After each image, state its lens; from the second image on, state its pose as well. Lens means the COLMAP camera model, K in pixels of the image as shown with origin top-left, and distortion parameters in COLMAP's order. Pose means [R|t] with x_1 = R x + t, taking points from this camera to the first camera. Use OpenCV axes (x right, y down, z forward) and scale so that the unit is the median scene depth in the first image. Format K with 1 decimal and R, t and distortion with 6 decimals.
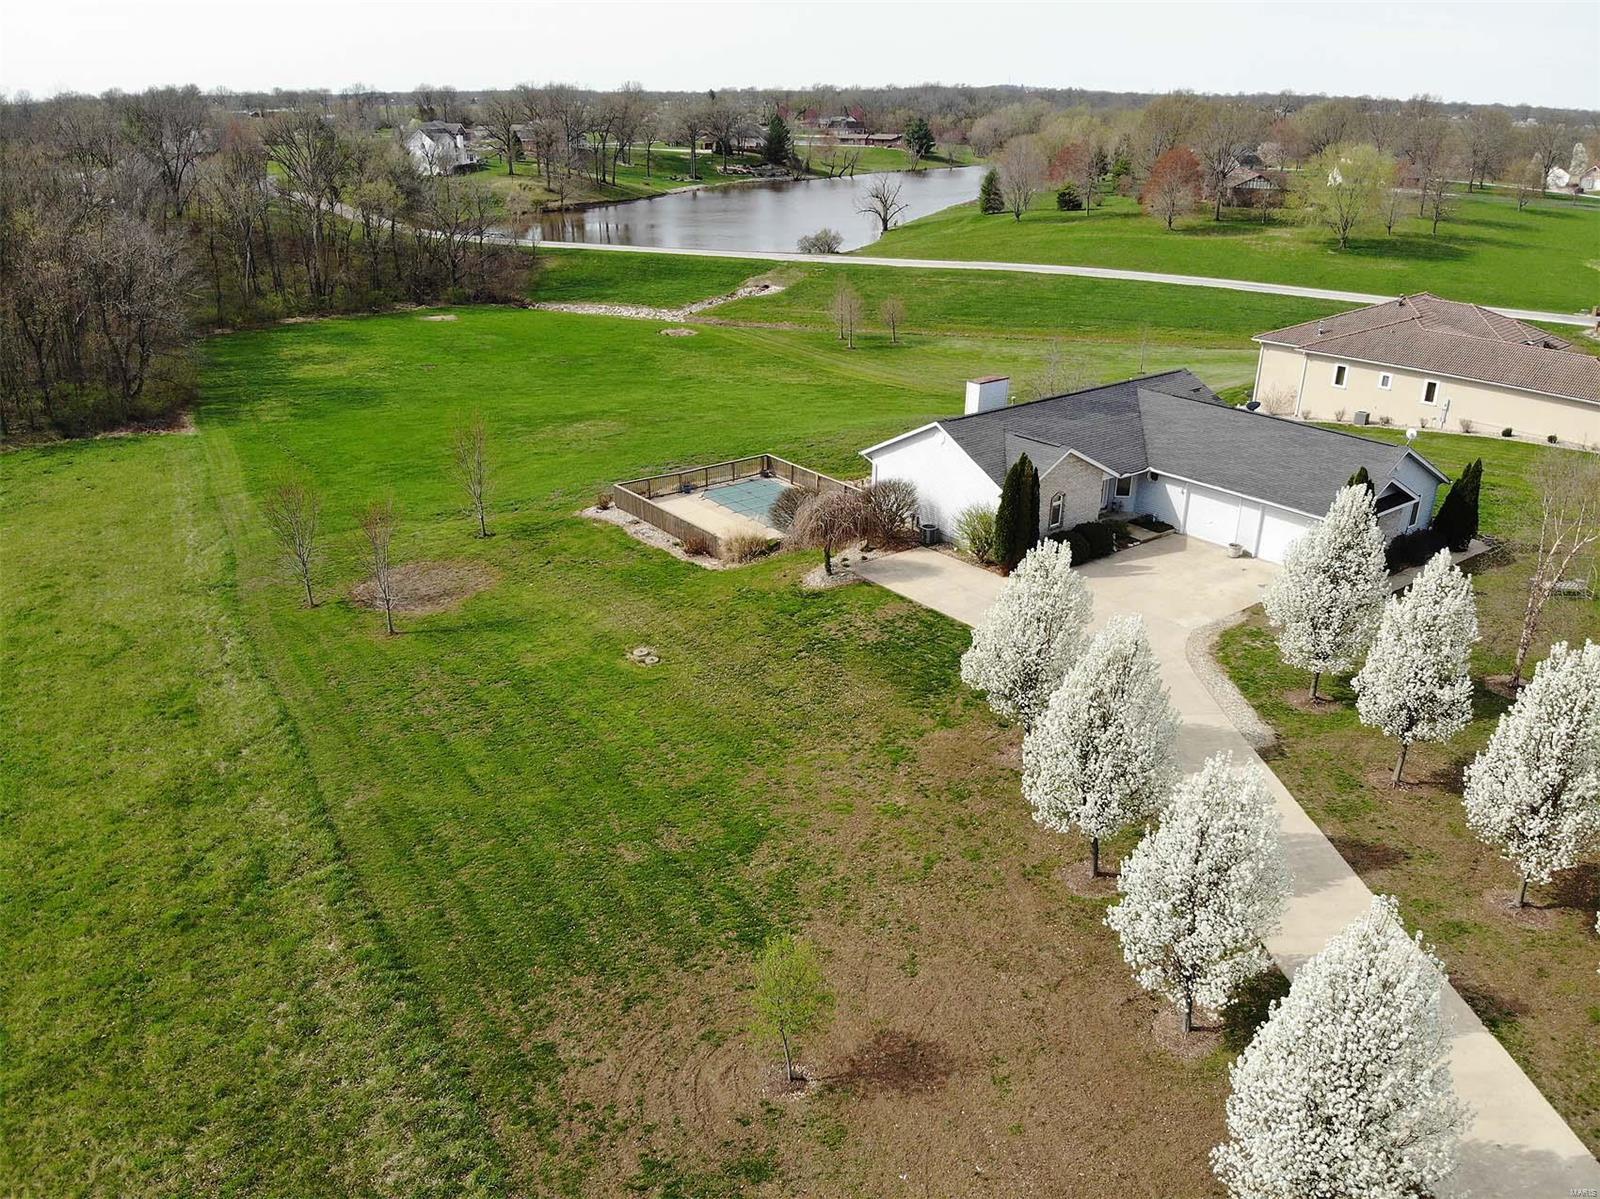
lens RADIAL K [[1158.8, 0, 791.8], [0, 1158.8, 633.6], [0, 0, 1]] dist [0.122604, -0.275227]
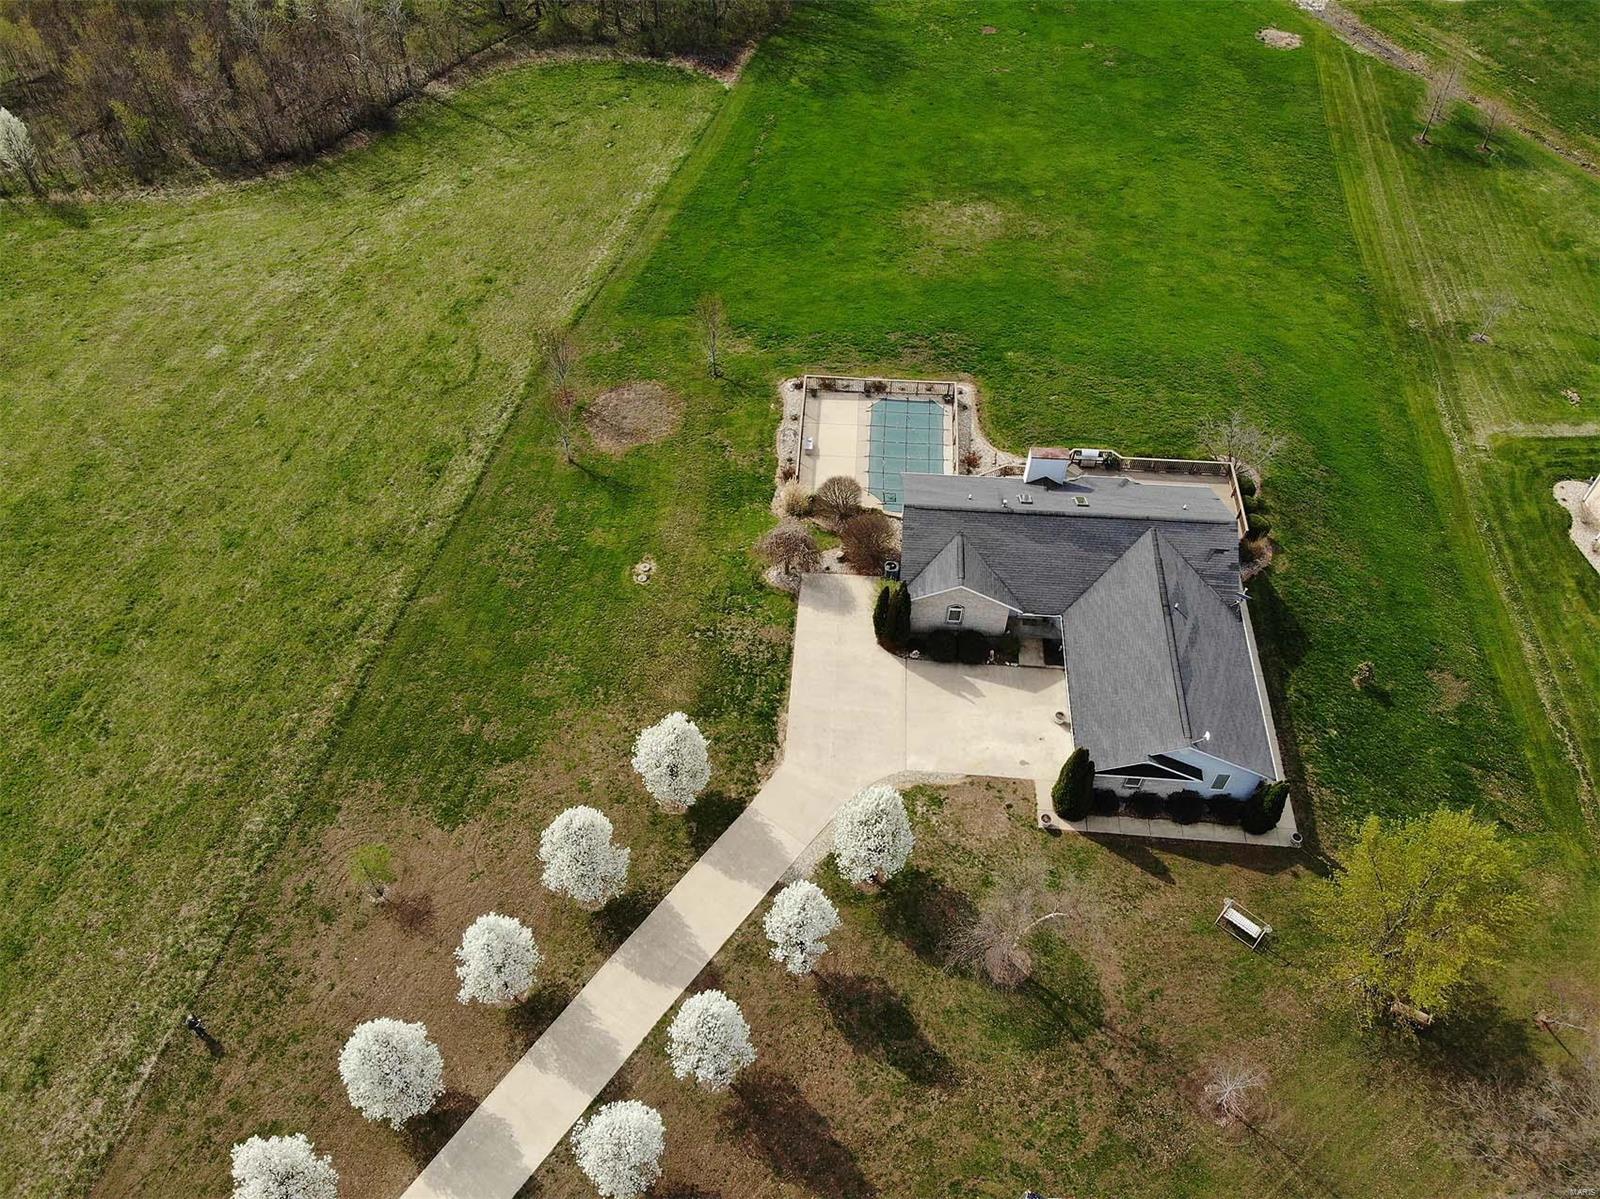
lens RADIAL K [[1174.4, 0, 804.6], [0, 1174.4, 601.9], [0, 0, 1]] dist [0.070475, -0.195011]
pose [[0.754347, 0.512146, -0.410691, 0.306817], [-0.284901, 0.819015, 0.498042, -0.347415], [0.591433, -0.258690, 0.763732, -0.021607]]
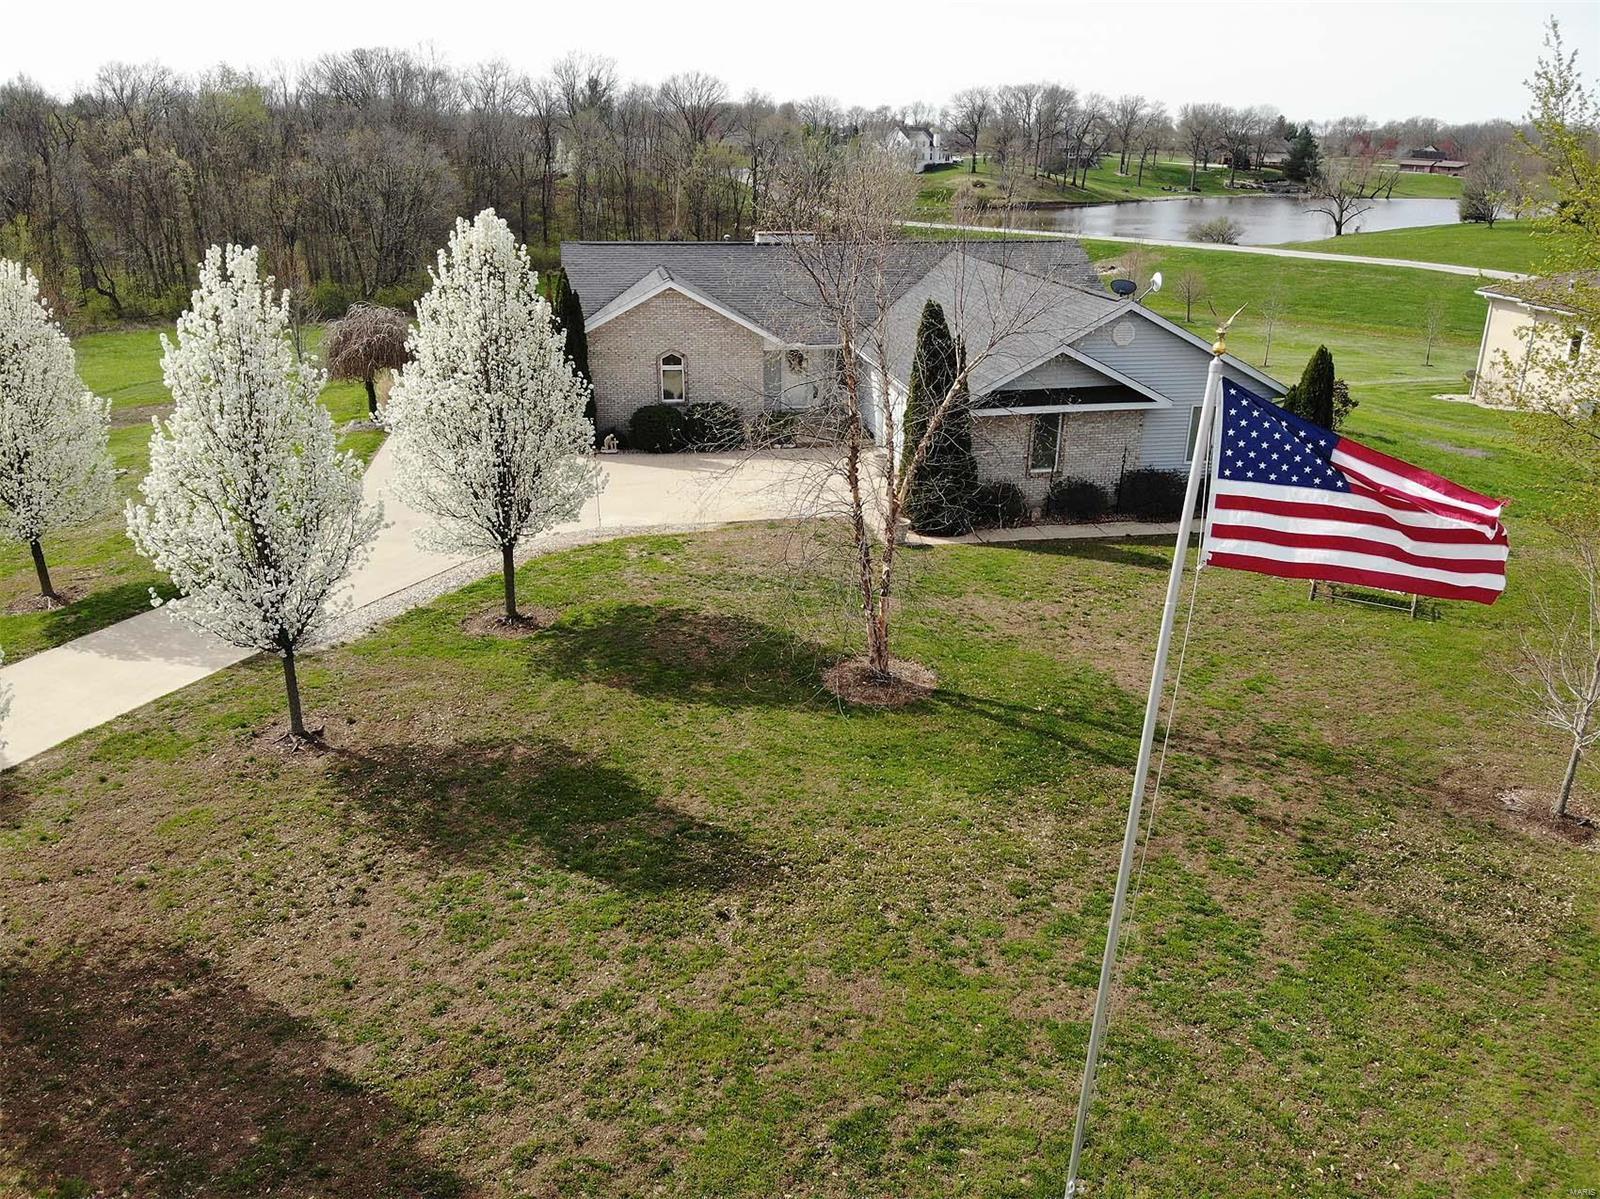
lens RADIAL K [[1174.4, 0, 804.6], [0, 1174.4, 601.9], [0, 0, 1]] dist [0.070475, -0.195011]
pose [[0.889641, 0.173022, -0.422614, 0.311800], [-0.197327, 0.980237, -0.014074, 0.010758], [0.411827, 0.095914, 0.906200, 0.203242]]
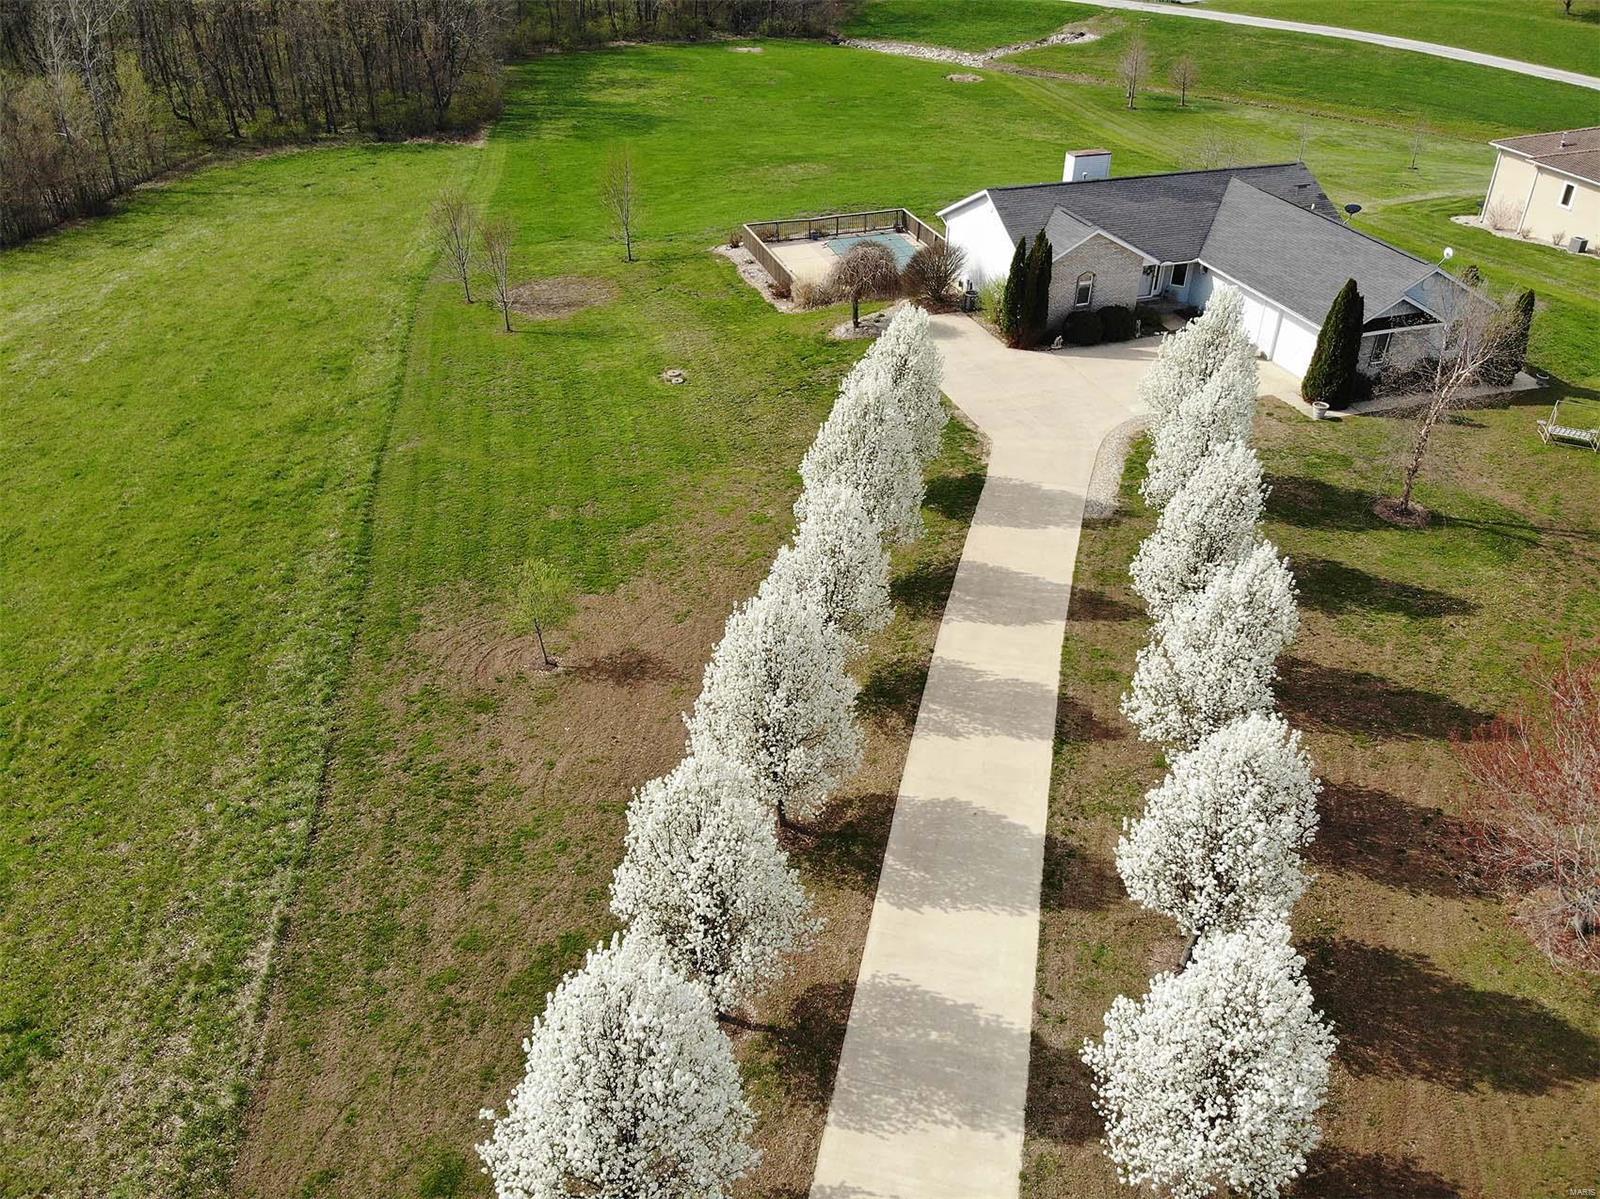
lens RADIAL K [[1174.4, 0, 804.6], [0, 1174.4, 601.9], [0, 0, 1]] dist [0.070475, -0.195011]
pose [[0.948285, 0.182836, -0.259475, 0.158585], [-0.135784, 0.972535, 0.189046, -0.000105], [0.286913, -0.144037, 0.947066, -0.057183]]
